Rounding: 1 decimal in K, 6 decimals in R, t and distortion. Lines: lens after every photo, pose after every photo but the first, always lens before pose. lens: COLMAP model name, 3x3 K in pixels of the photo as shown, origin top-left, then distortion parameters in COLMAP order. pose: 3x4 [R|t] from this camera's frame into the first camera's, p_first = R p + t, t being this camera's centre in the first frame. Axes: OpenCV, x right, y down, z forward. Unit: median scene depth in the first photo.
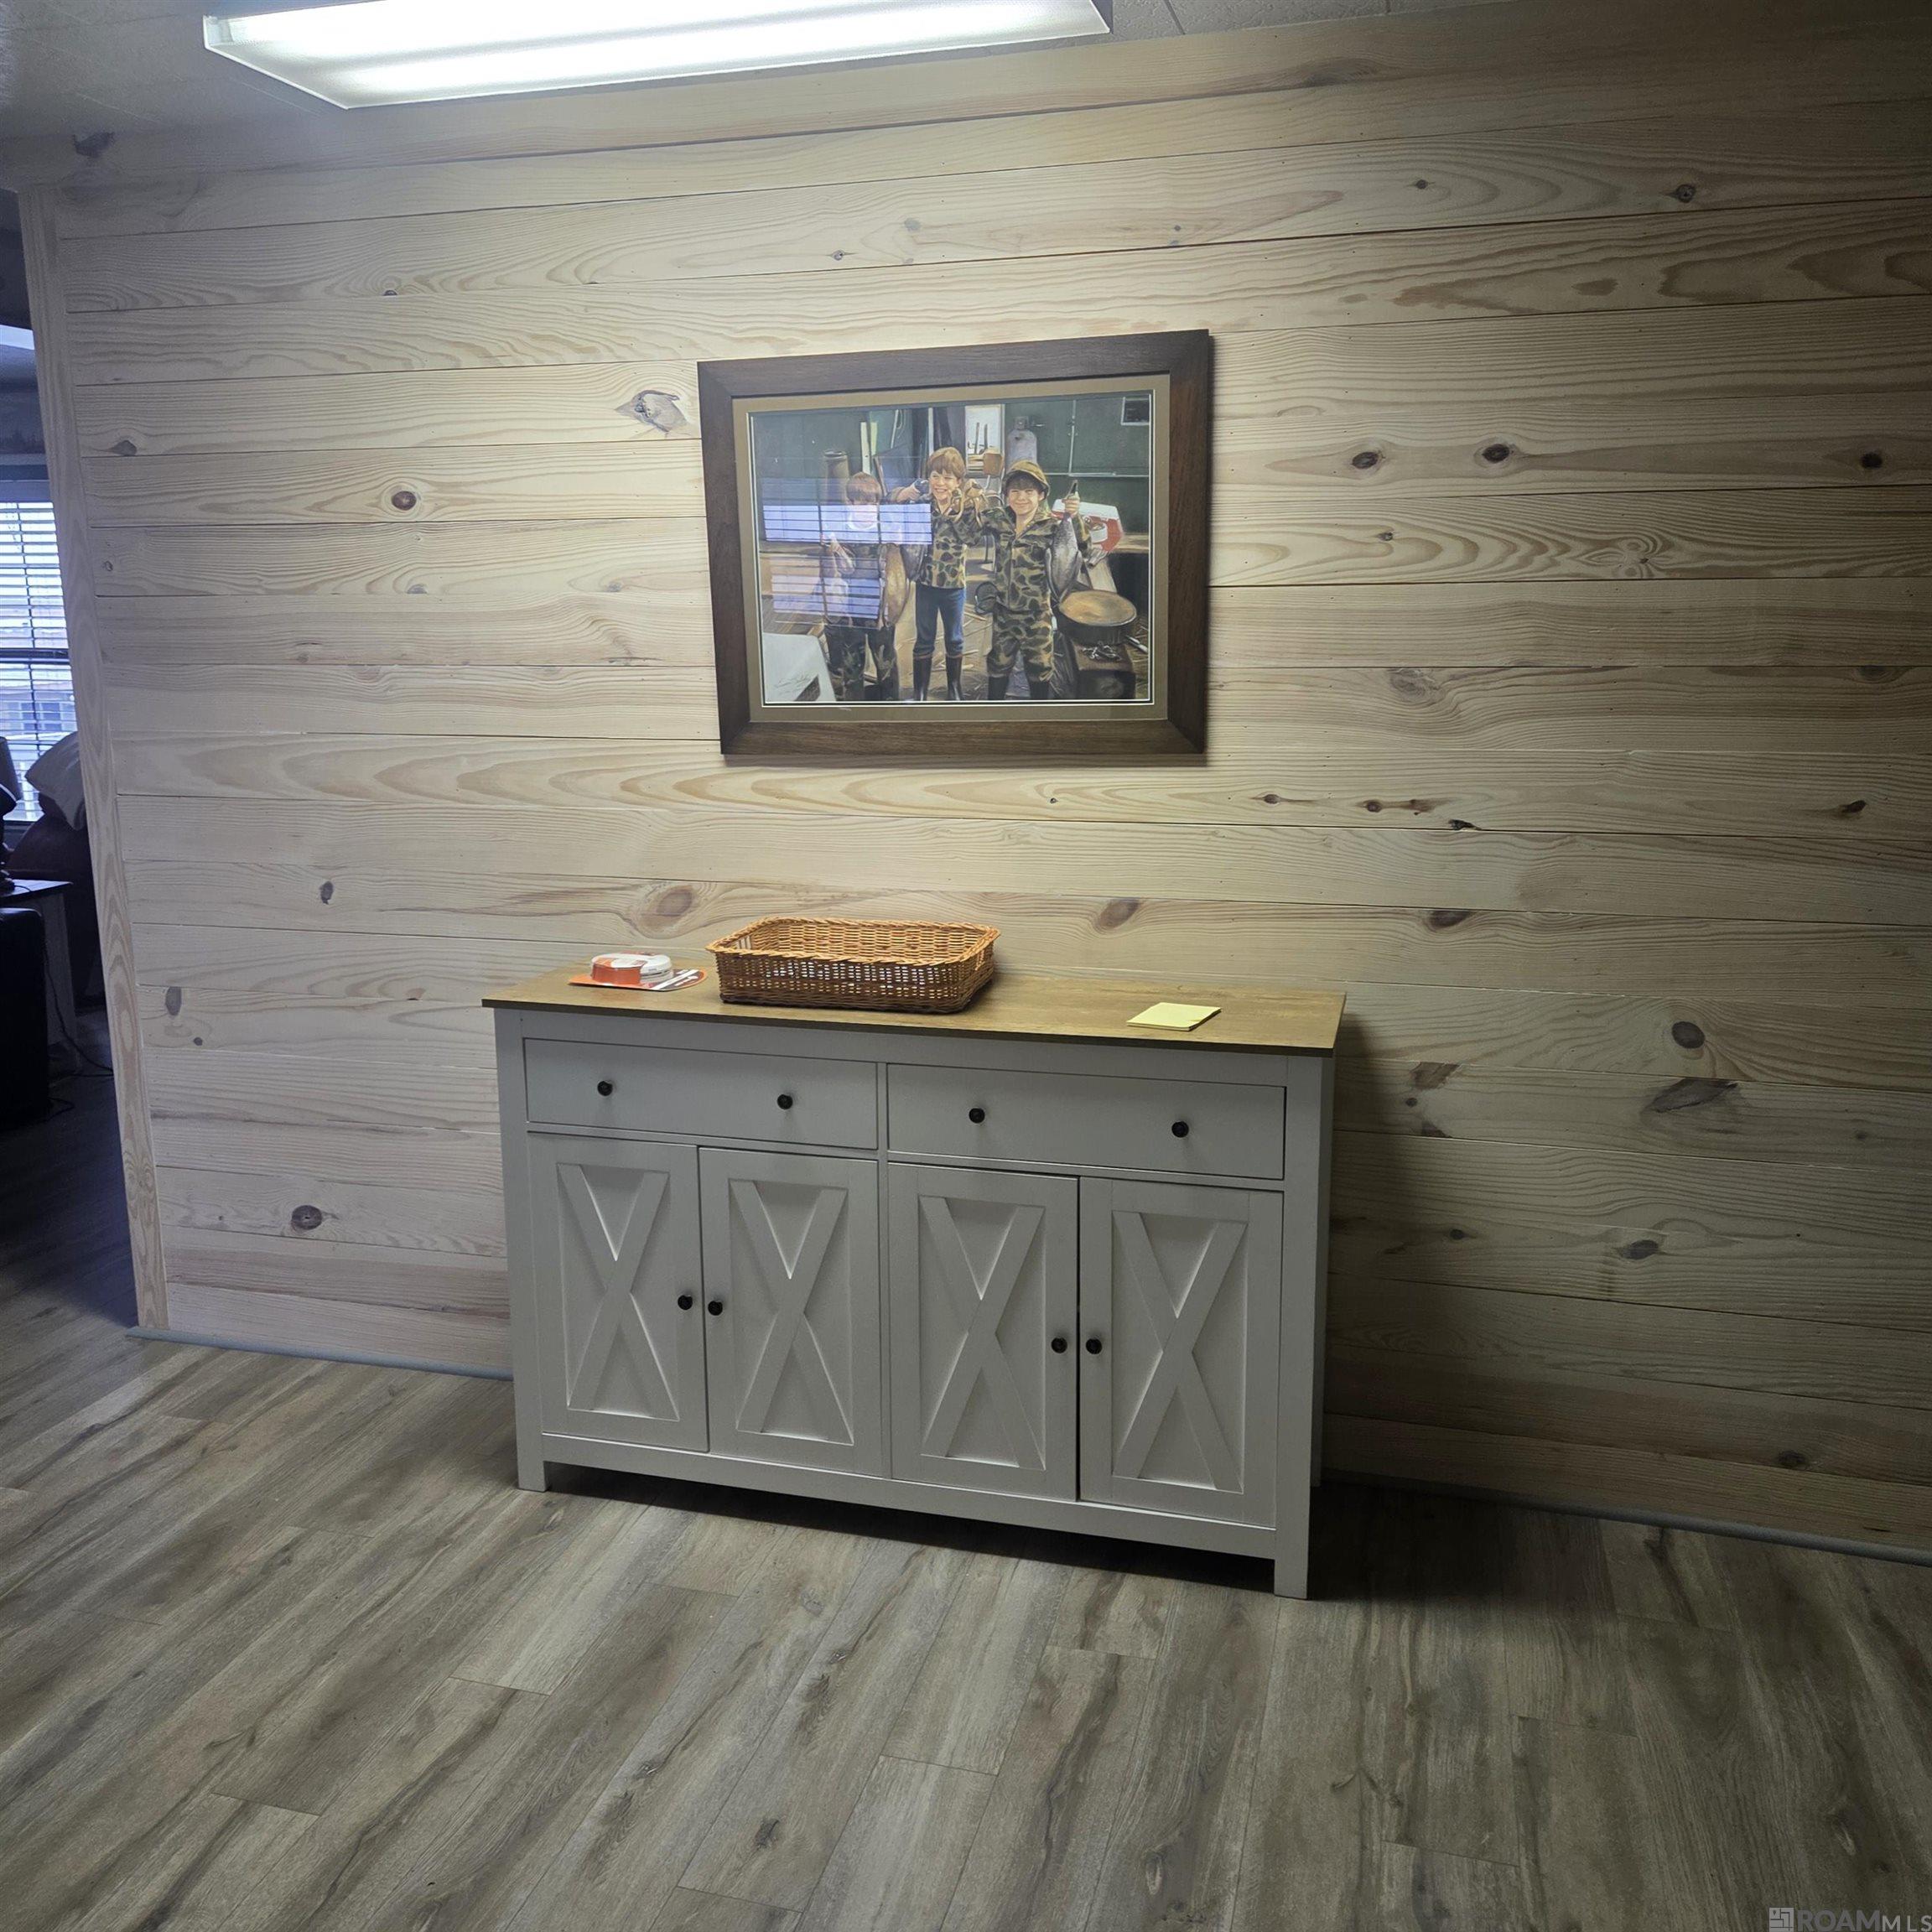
lens RADIAL K [[1742.1, 0, 940.1], [0, 1742.1, 958.4], [0, 0, 1]] dist [0.121111, -0.140300]
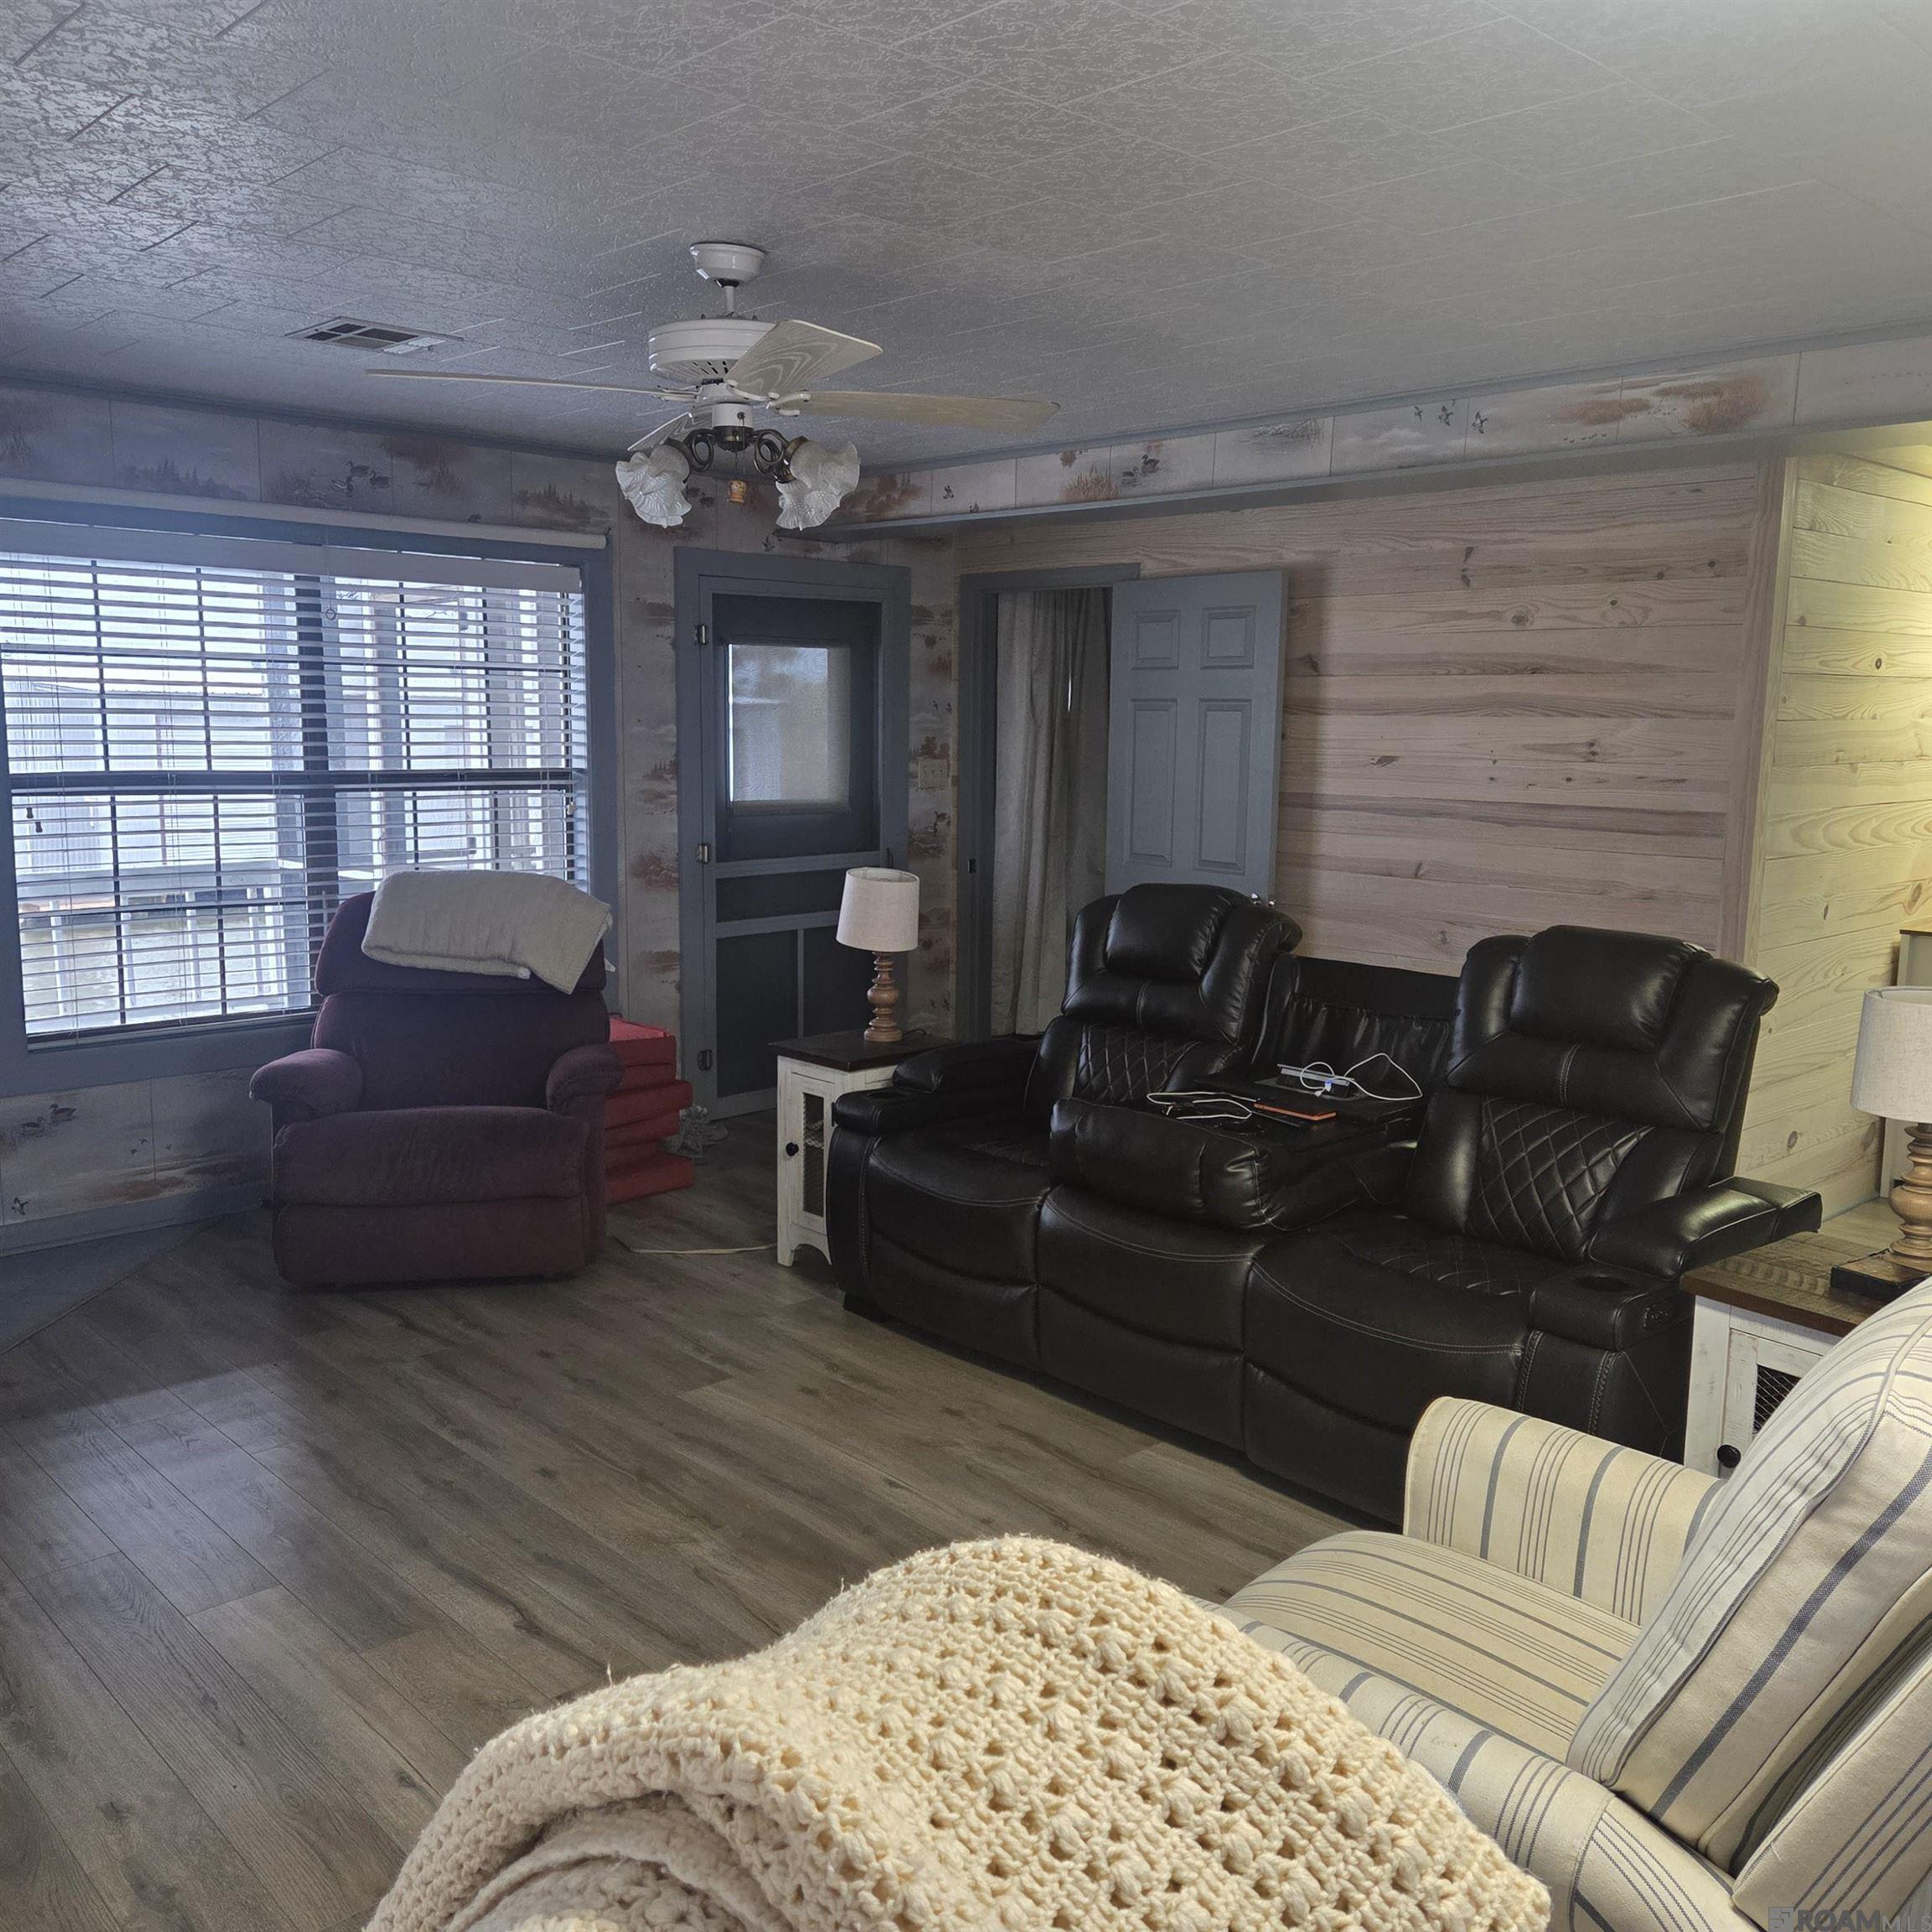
lens RADIAL K [[1690.5, 0, 889.8], [0, 1690.5, 967.1], [0, 0, 1]] dist [0.107692, -0.123421]
pose [[0.514503, -0.117322, 0.849425, -0.964750], [0.154889, 0.987017, 0.042509, -0.085446], [-0.843384, 0.109696, 0.525995, 0.429347]]
